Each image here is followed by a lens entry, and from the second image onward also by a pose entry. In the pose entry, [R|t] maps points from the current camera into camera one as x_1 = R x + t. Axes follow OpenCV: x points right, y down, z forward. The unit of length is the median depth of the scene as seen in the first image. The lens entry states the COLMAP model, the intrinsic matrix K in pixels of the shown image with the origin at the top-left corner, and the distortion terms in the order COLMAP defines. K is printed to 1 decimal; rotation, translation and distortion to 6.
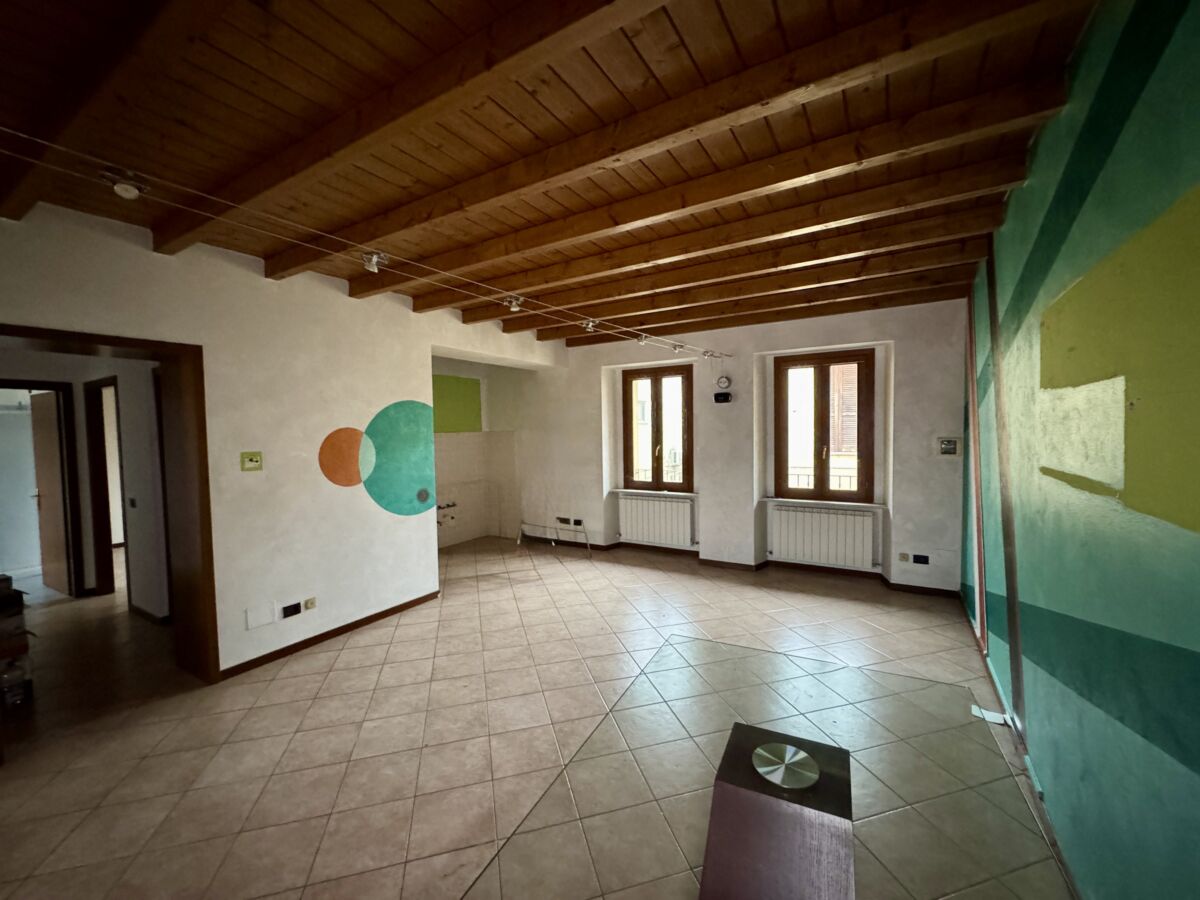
lens RADIAL K [[485.6, 0, 600.0], [0, 485.6, 450.0], [0, 0, 1]] dist [0.036642, 0.000045]
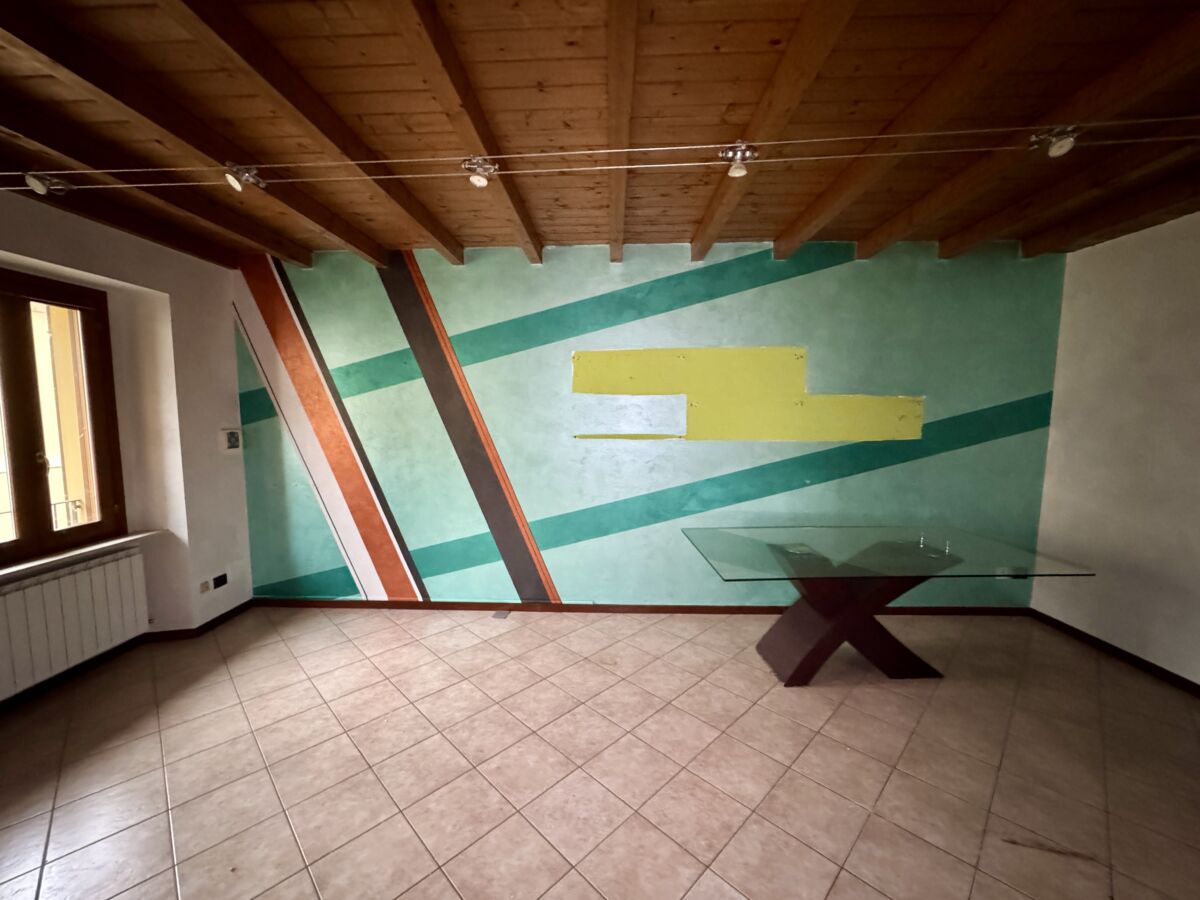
lens RADIAL K [[478.4, 0, 600.0], [0, 478.4, 450.0], [0, 0, 1]] dist [-0.001472, 0.000143]
pose [[-0.485061, -0.059089, 0.872482, -0.266891], [0.048471, 0.994364, 0.094291, -0.029429], [-0.873136, 0.088027, -0.479463, 0.670640]]
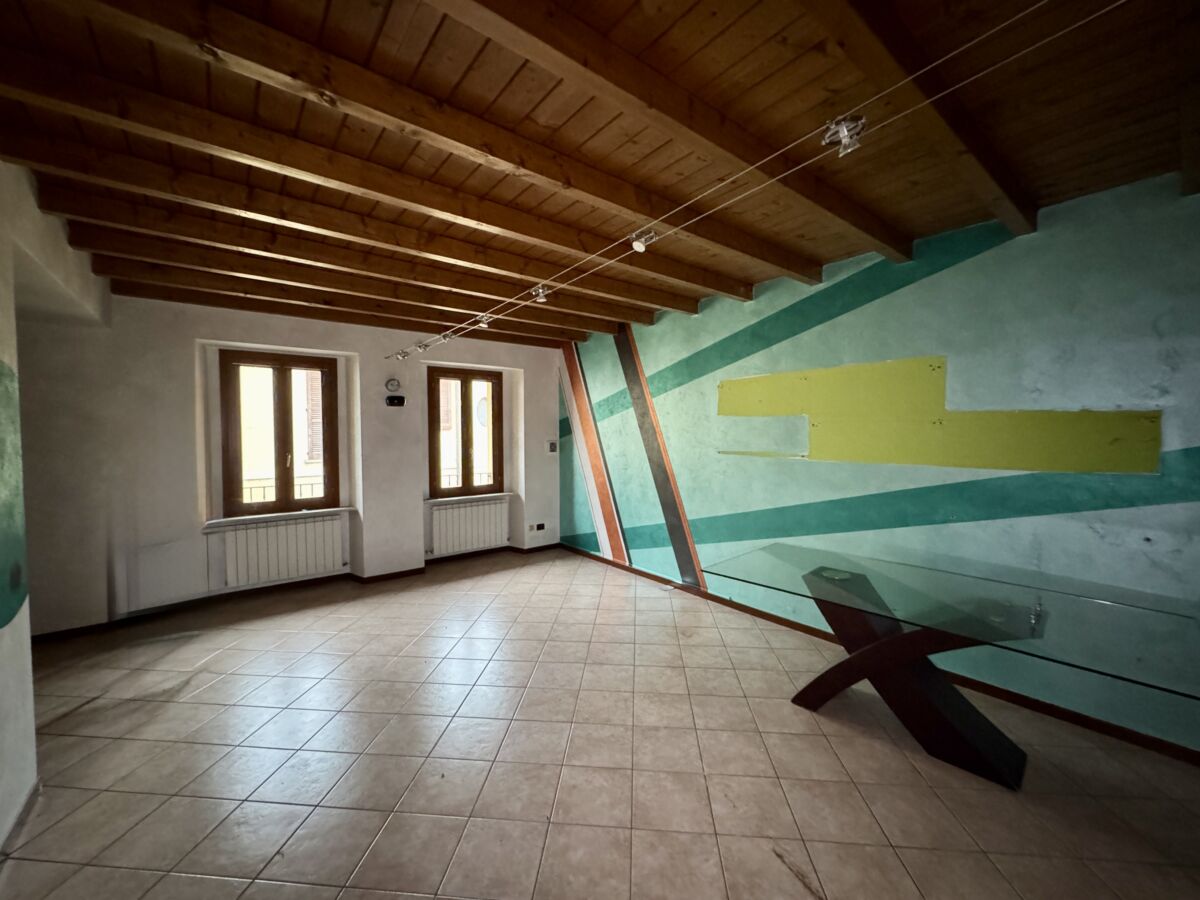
lens RADIAL K [[478.4, 0, 600.0], [0, 478.4, 450.0], [0, 0, 1]] dist [-0.001472, 0.000143]
pose [[0.349796, -0.020973, 0.936591, -0.477090], [0.036207, 0.999305, 0.008854, -0.004711], [-0.936126, 0.030814, 0.350312, 0.287322]]
